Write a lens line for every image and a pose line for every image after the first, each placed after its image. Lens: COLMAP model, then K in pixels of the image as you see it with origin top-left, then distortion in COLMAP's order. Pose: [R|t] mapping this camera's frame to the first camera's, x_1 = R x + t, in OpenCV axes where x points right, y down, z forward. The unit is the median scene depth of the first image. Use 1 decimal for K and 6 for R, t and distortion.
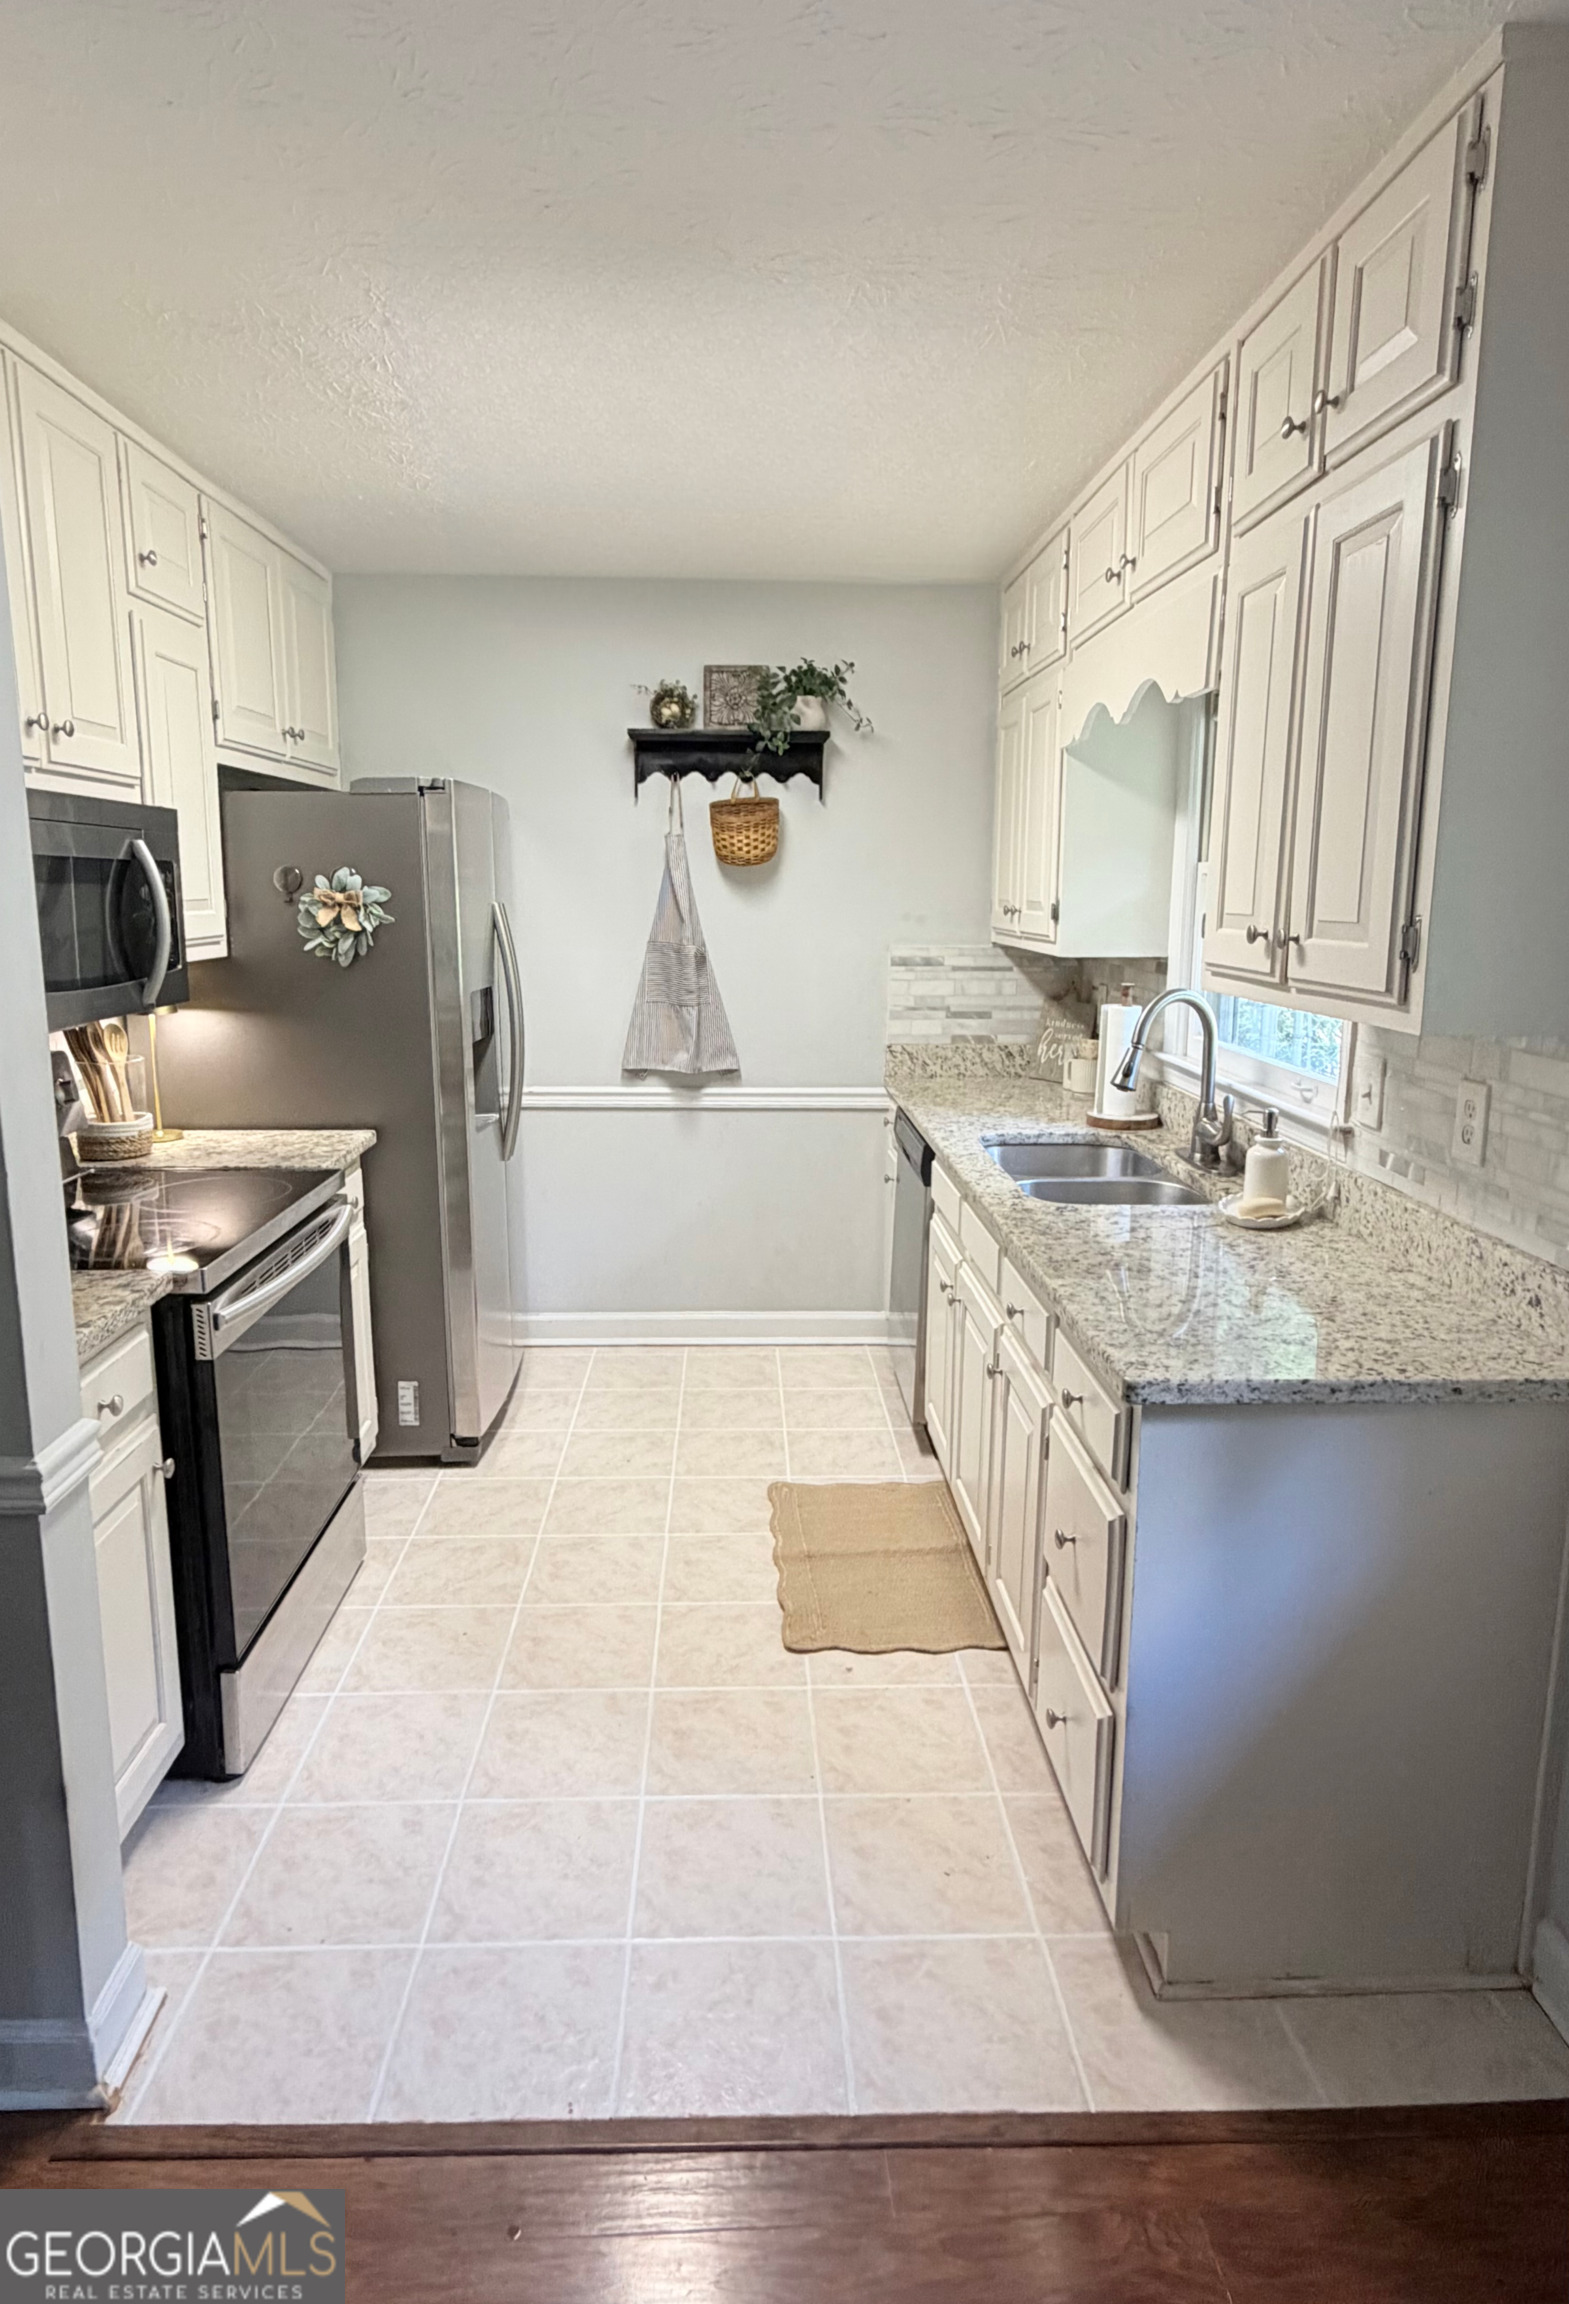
lens RADIAL K [[1301.4, 0, 777.3], [0, 1301.4, 1115.0], [0, 0, 1]] dist [0.004306, 0.000527]
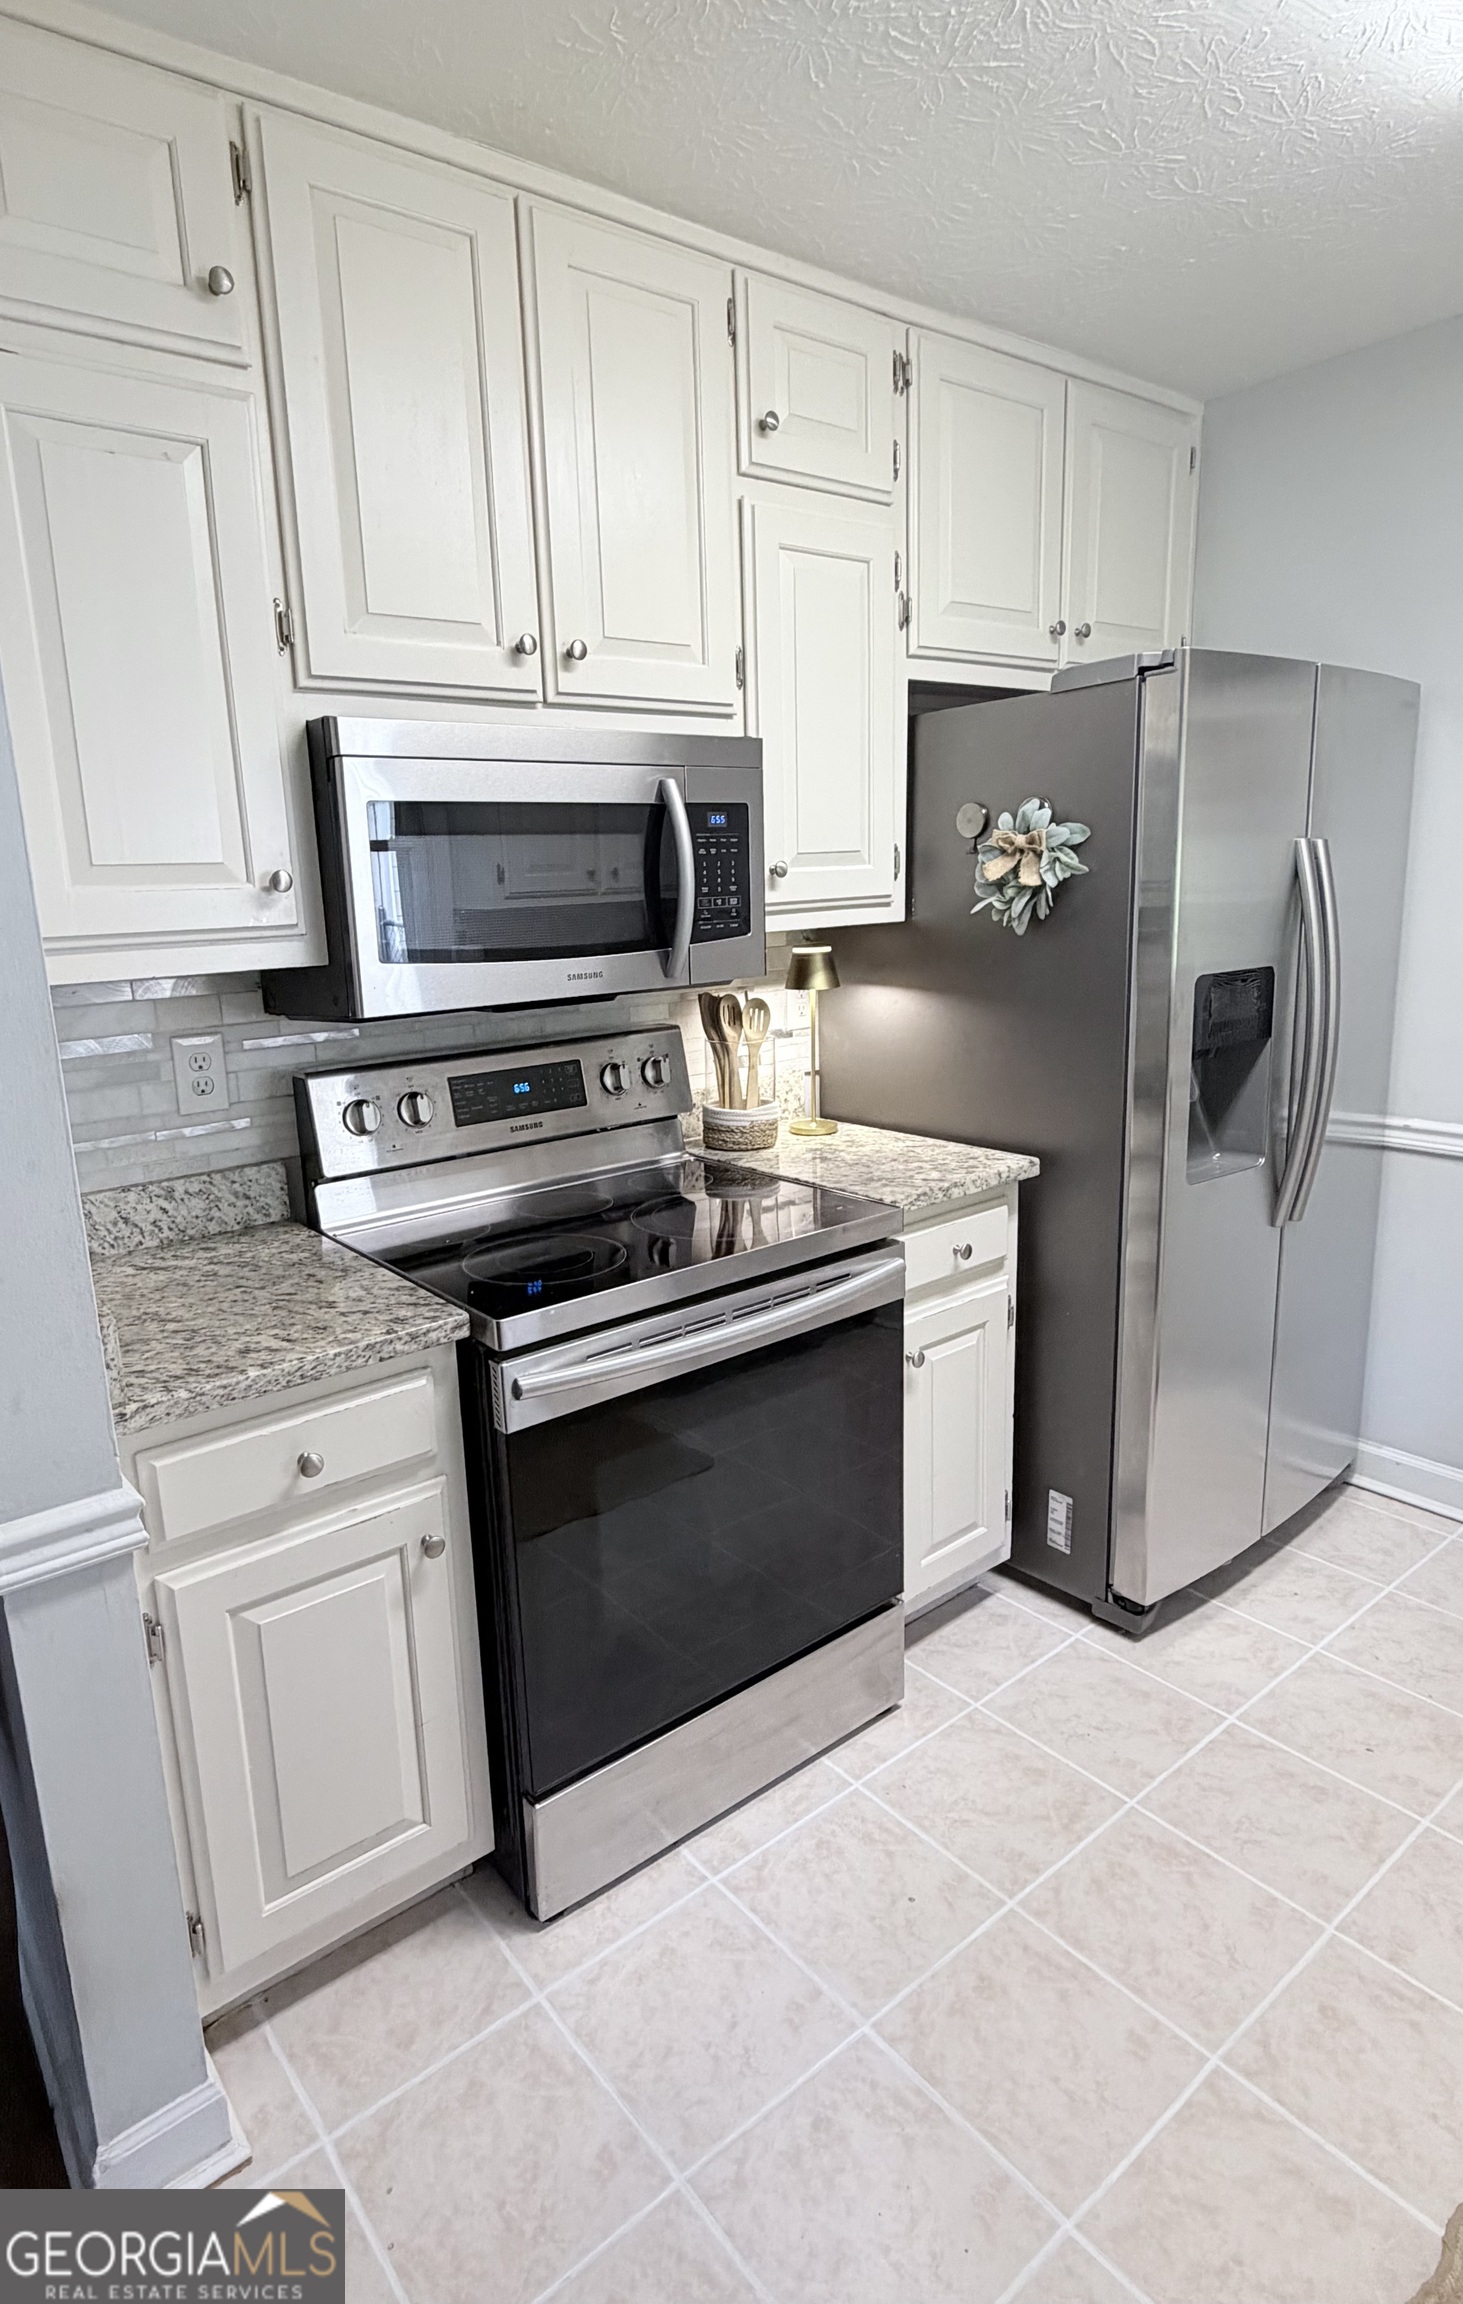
lens RADIAL K [[1194.3, 0, 725.1], [0, 1194.3, 1139.8], [0, 0, 1]] dist [0.002535, 0.000378]
pose [[0.573393, 0.147932, -0.805814, 0.138373], [-0.100651, 0.988832, 0.109910, -0.056391], [0.813074, 0.018084, 0.581879, 0.468506]]
